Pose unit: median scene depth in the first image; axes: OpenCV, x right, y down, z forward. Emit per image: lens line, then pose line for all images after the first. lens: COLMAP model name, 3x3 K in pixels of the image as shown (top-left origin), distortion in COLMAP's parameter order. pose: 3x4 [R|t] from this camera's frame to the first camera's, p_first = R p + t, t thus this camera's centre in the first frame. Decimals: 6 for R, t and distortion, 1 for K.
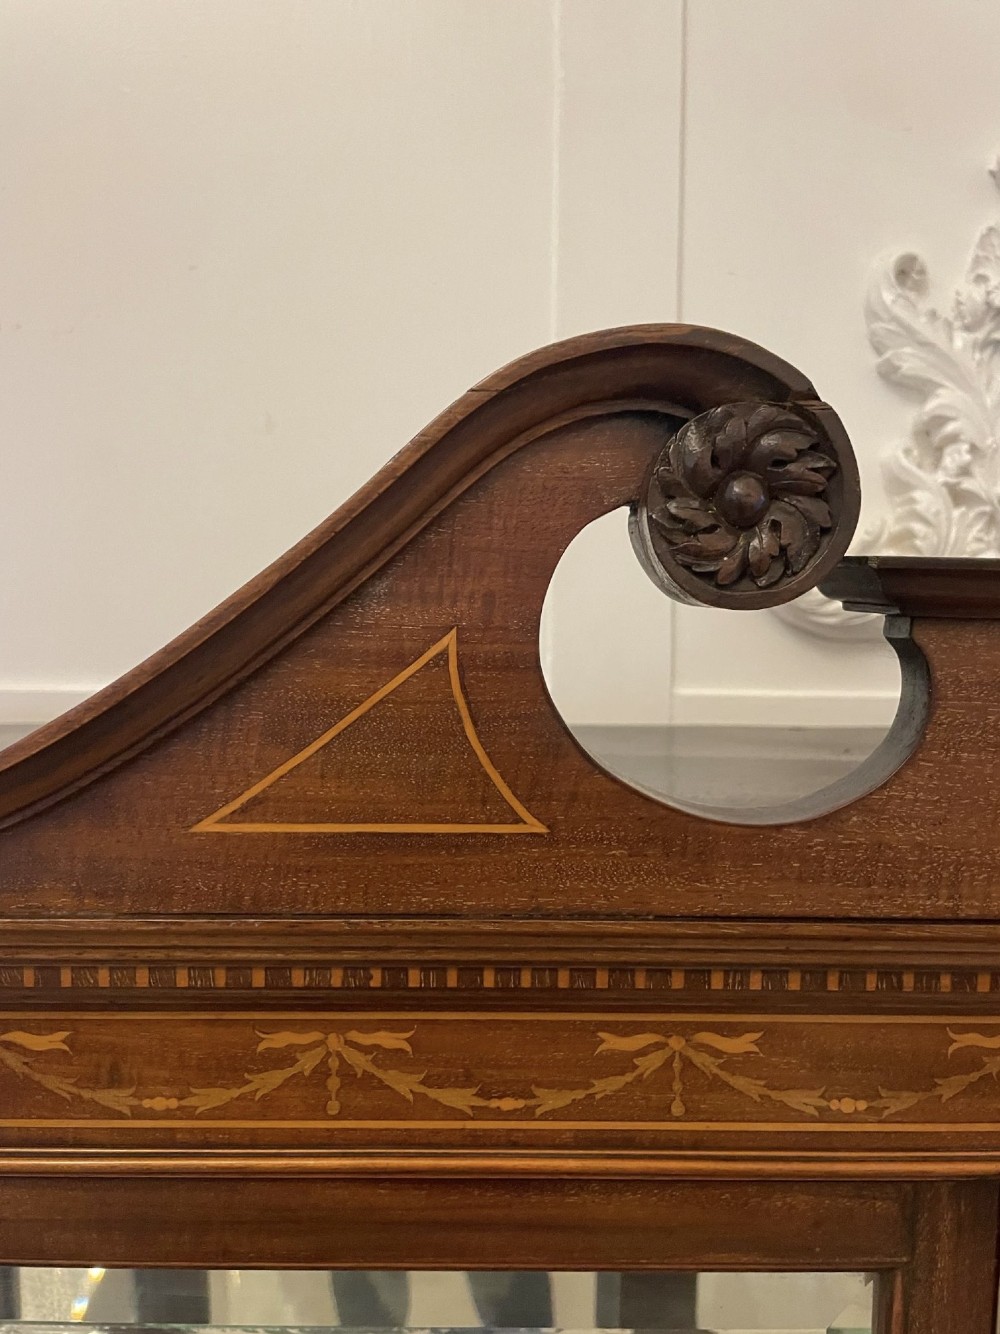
lens RADIAL K [[1005.7, 0, 509.2], [0, 1005.7, 638.2], [0, 0, 1]] dist [0.080008, -0.108768]
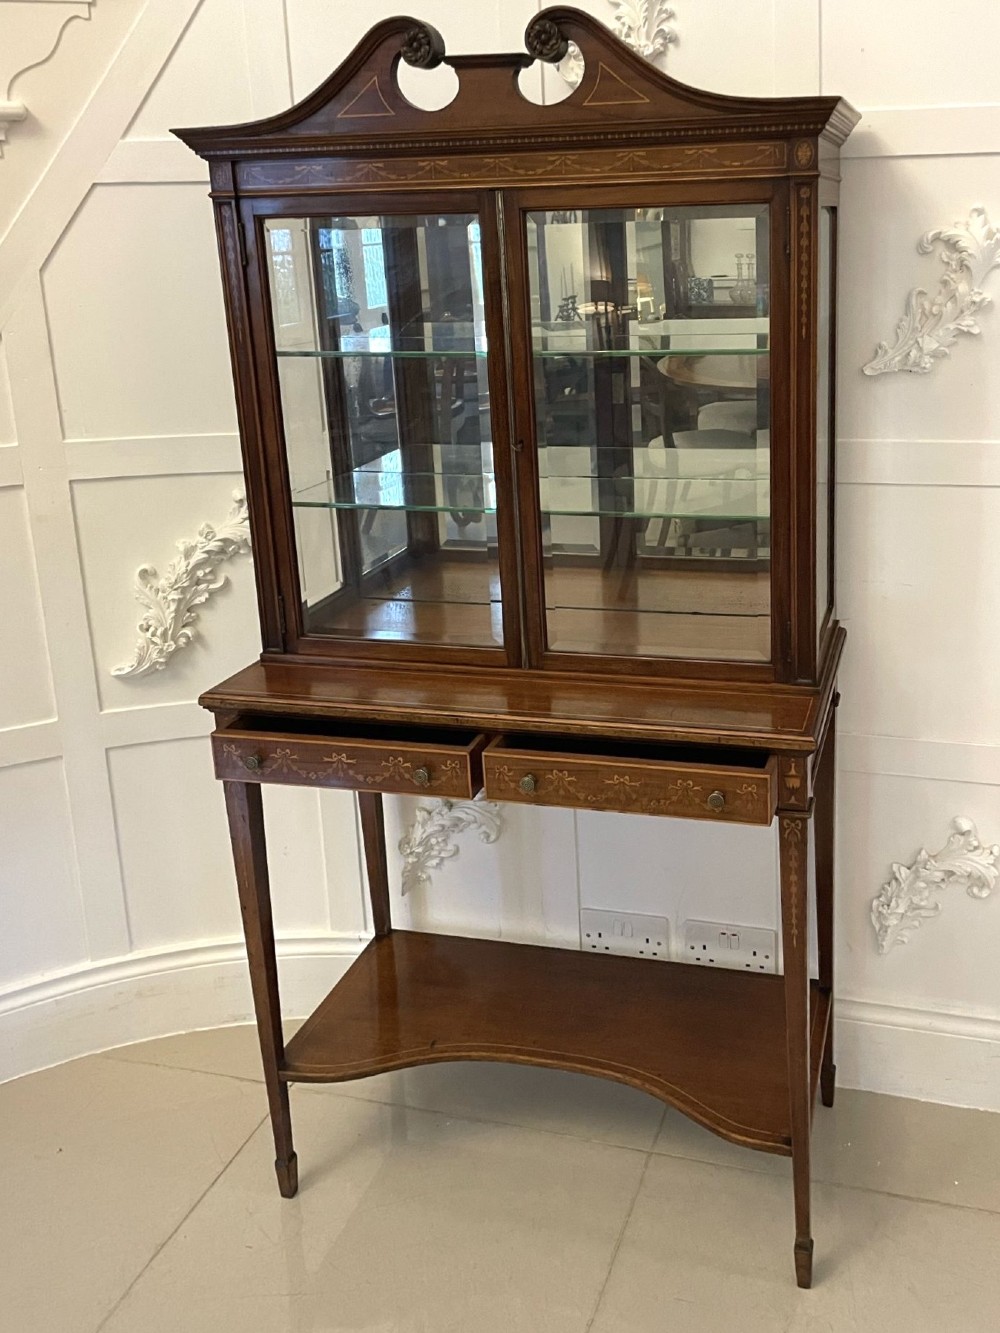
lens RADIAL K [[1160.0, 0, 669.1], [0, 1160.0, 451.0], [0, 0, 1]] dist [0.017819, 0.007722]
pose [[0.967168, -0.004939, -0.254091, 2.995548], [0.039535, 0.990563, 0.131233, 1.203757], [0.251045, -0.136970, 0.958236, -4.782250]]
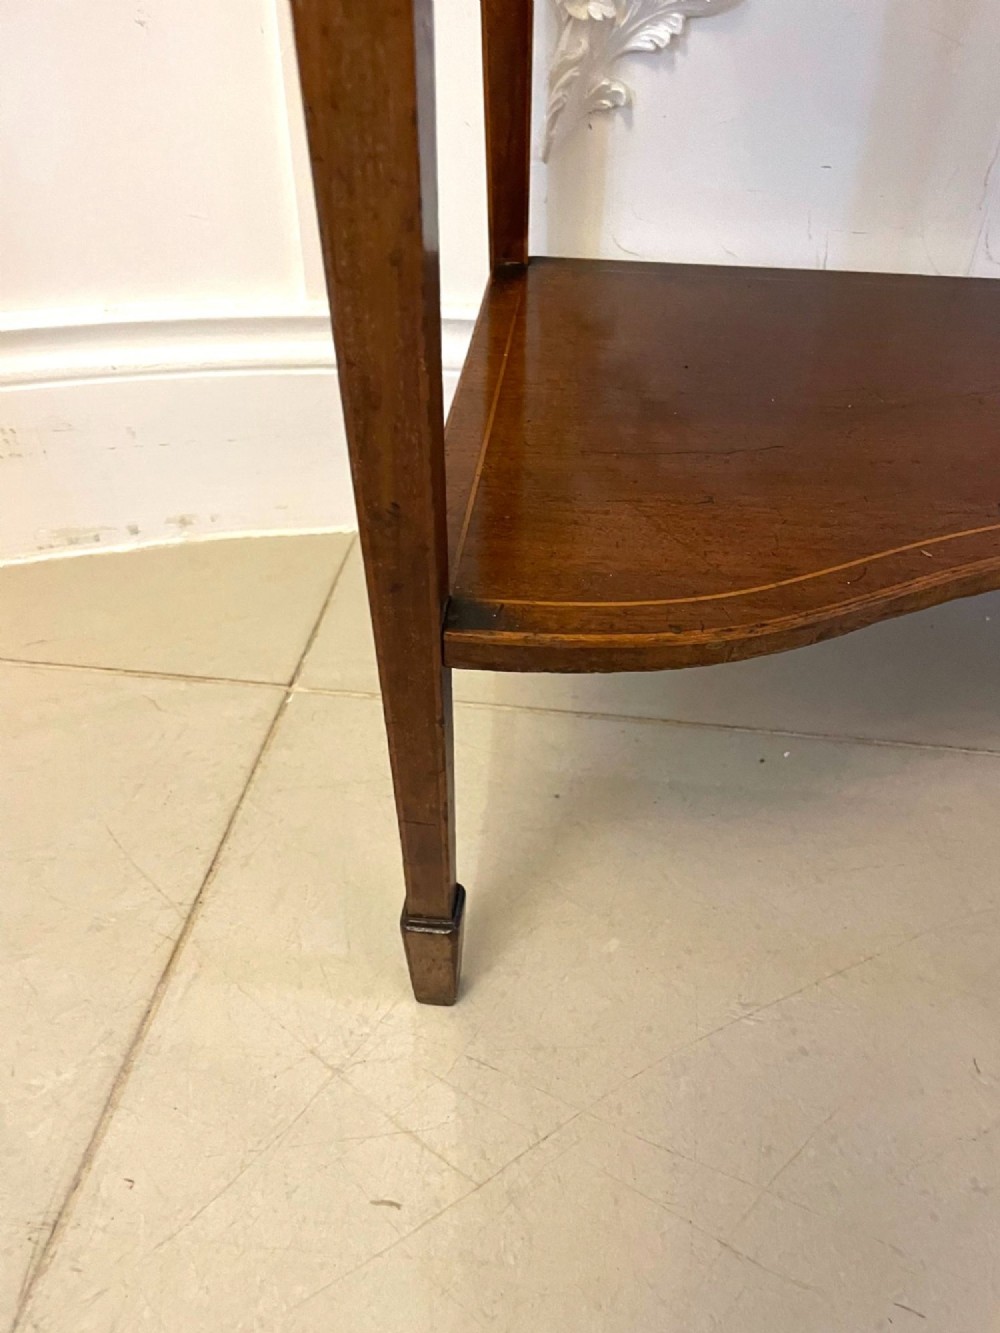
lens RADIAL K [[1054.6, 0, 500.0], [0, 1054.6, 666.5], [0, 0, 1]] dist [0.099001, -0.160798]
pose [[0.992965, 0.066179, -0.098185, -0.893297], [0.005706, 0.801516, 0.597946, 4.955595], [0.118269, -0.594300, 0.795500, -0.236886]]
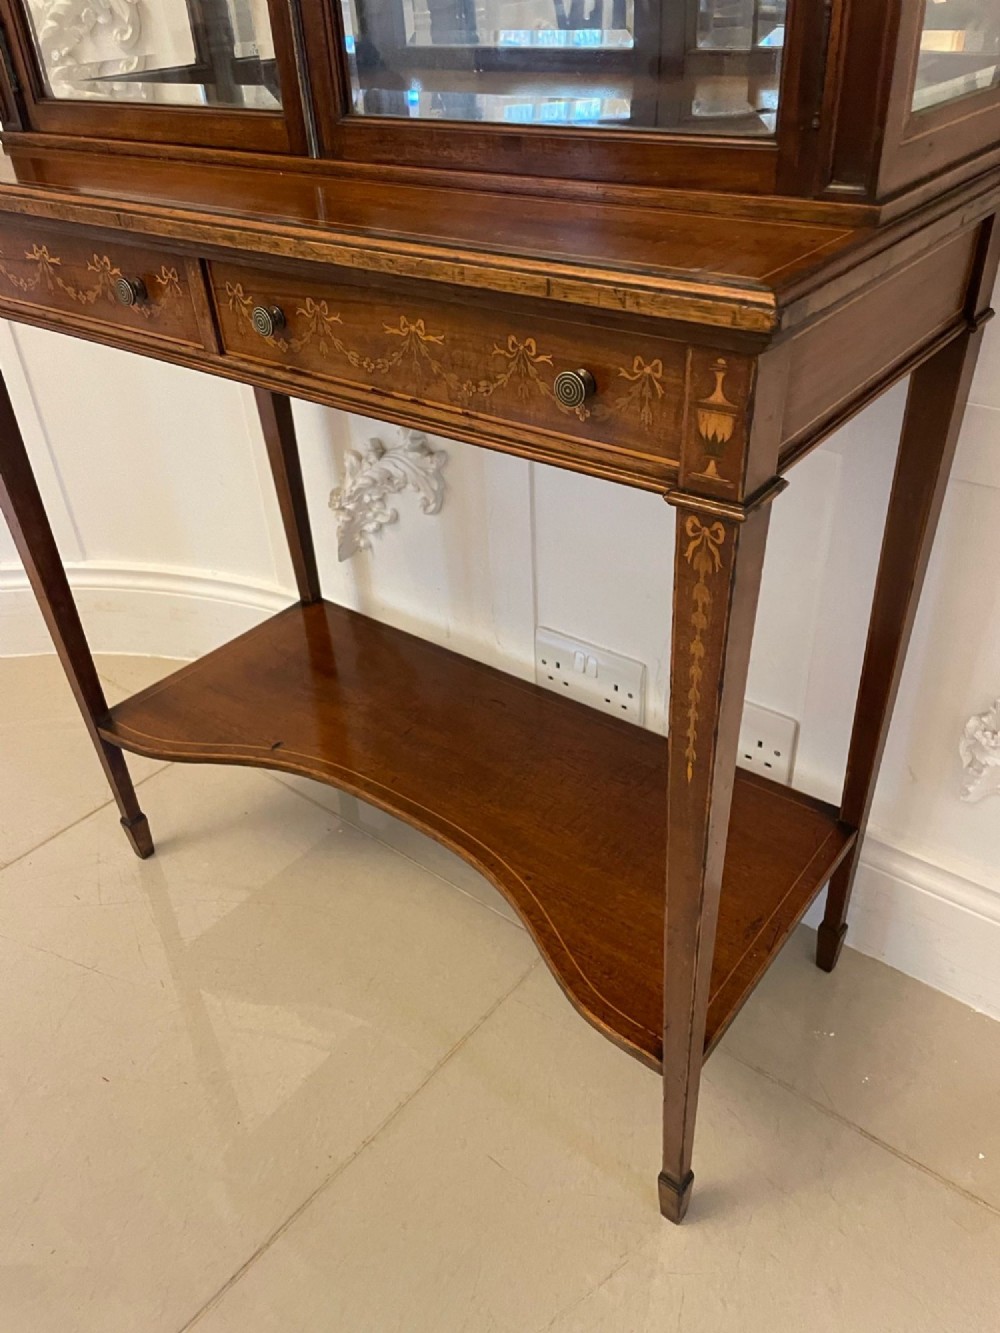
lens RADIAL K [[1013.1, 0, 511.9], [0, 1013.1, 666.8], [0, 0, 1]] dist [0.085346, -0.113924]
pose [[0.778572, 0.306859, -0.547415, 3.033953], [0.026817, 0.855232, 0.517550, 3.038067], [0.626982, -0.417630, 0.657631, -0.948096]]
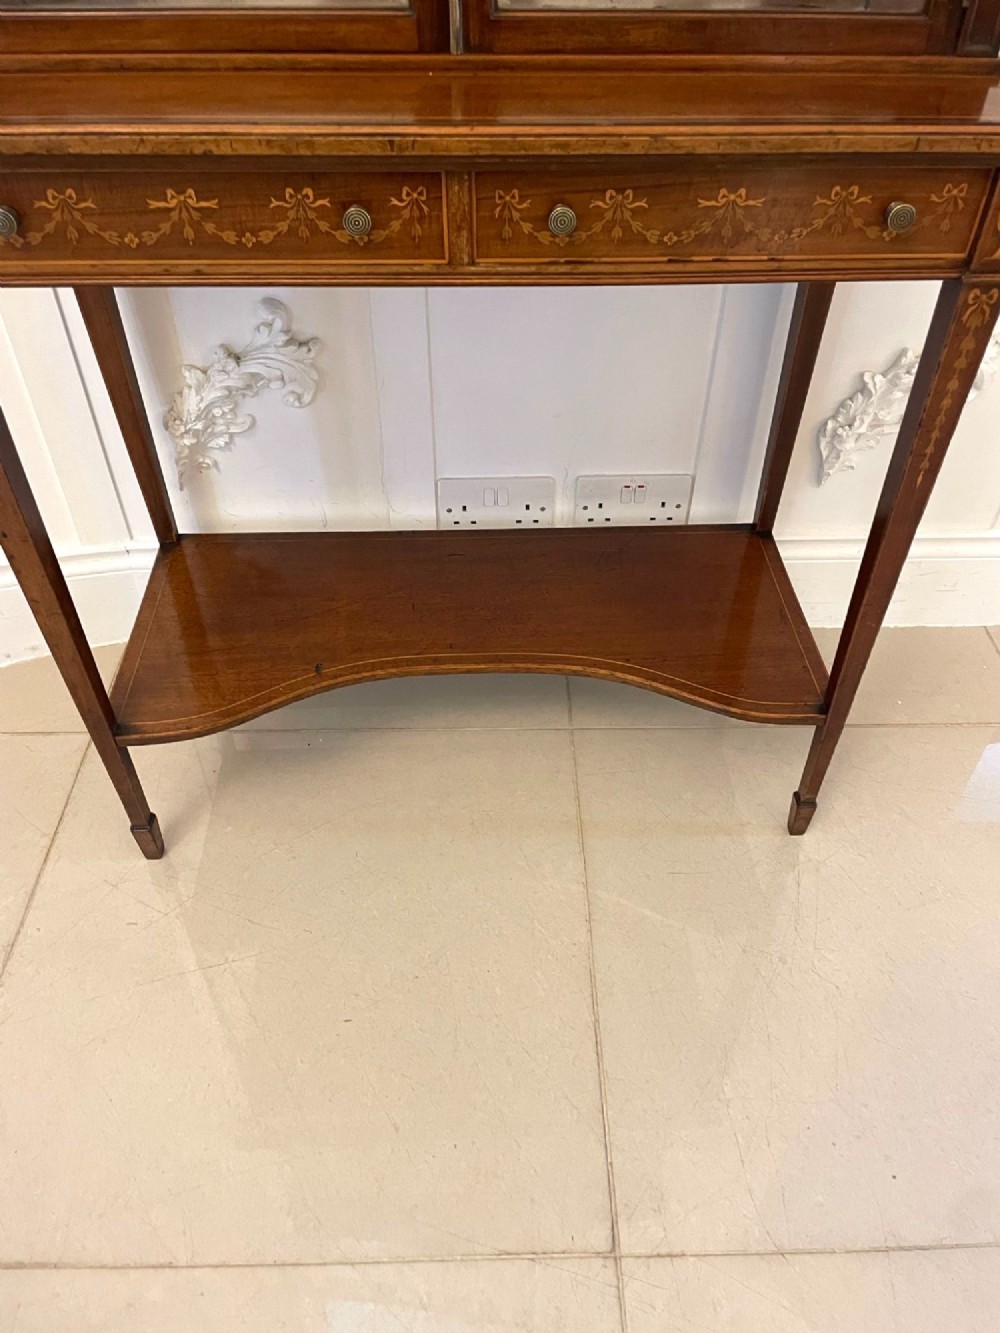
lens RADIAL K [[1013.1, 0, 511.9], [0, 1013.1, 666.8], [0, 0, 1]] dist [0.085346, -0.113924]
pose [[0.999423, -0.029543, 0.016753, 0.531170], [0.011469, 0.757887, 0.652285, 2.680143], [-0.031968, -0.651716, 0.757789, -2.292640]]
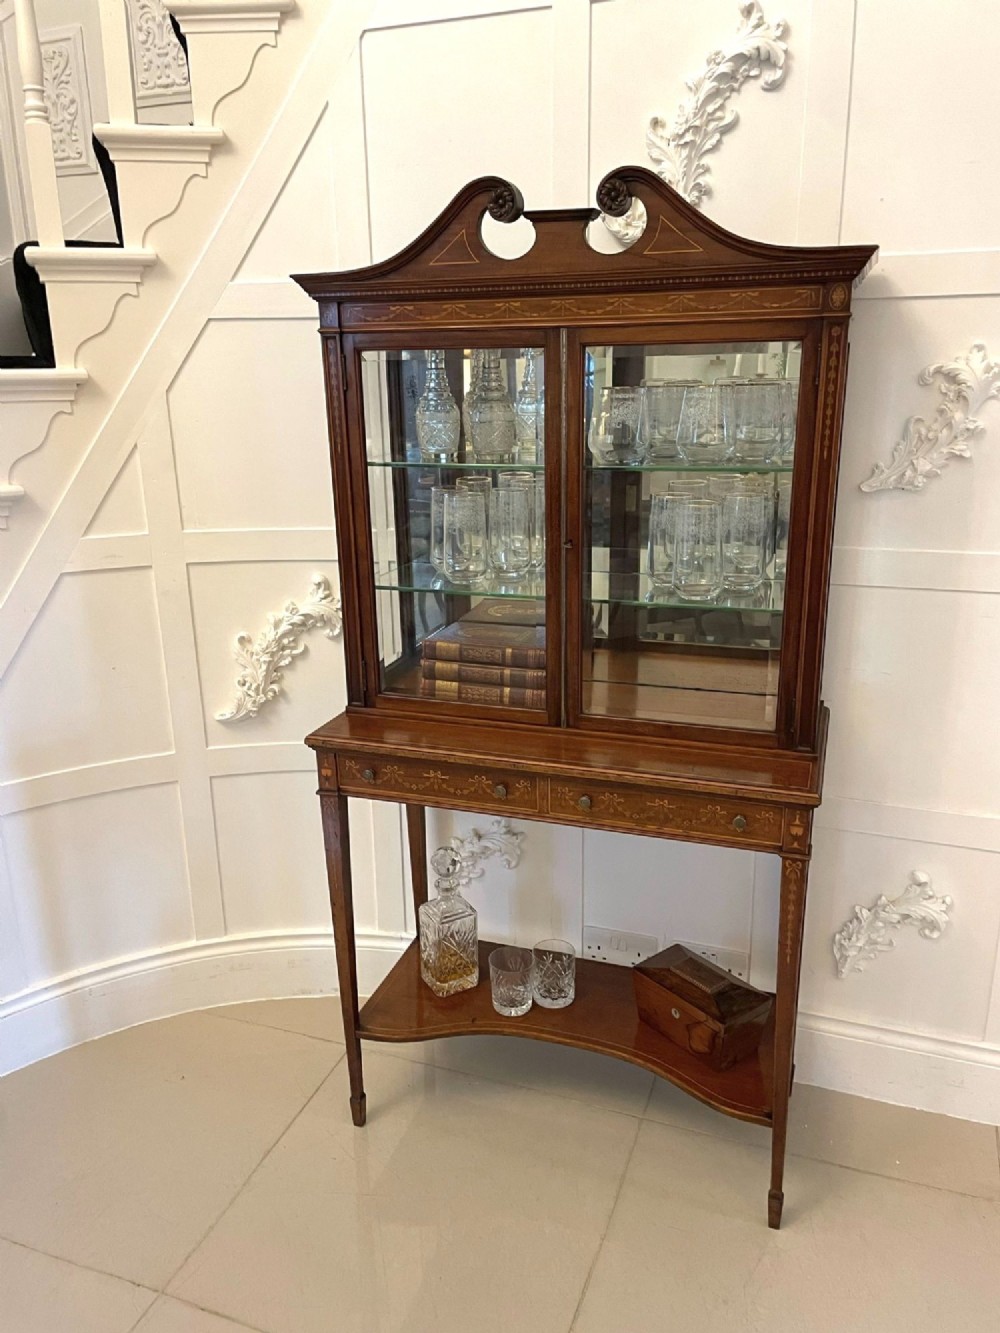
lens RADIAL K [[1010.0, 0, 492.0], [0, 1010.0, 636.6], [0, 0, 1]] dist [0.073767, -0.103697]
pose [[0.936983, 0.051310, -0.345585, 2.447429], [0.023757, 0.977510, 0.209545, 1.153417], [0.348565, -0.204551, 0.914692, -5.321800]]
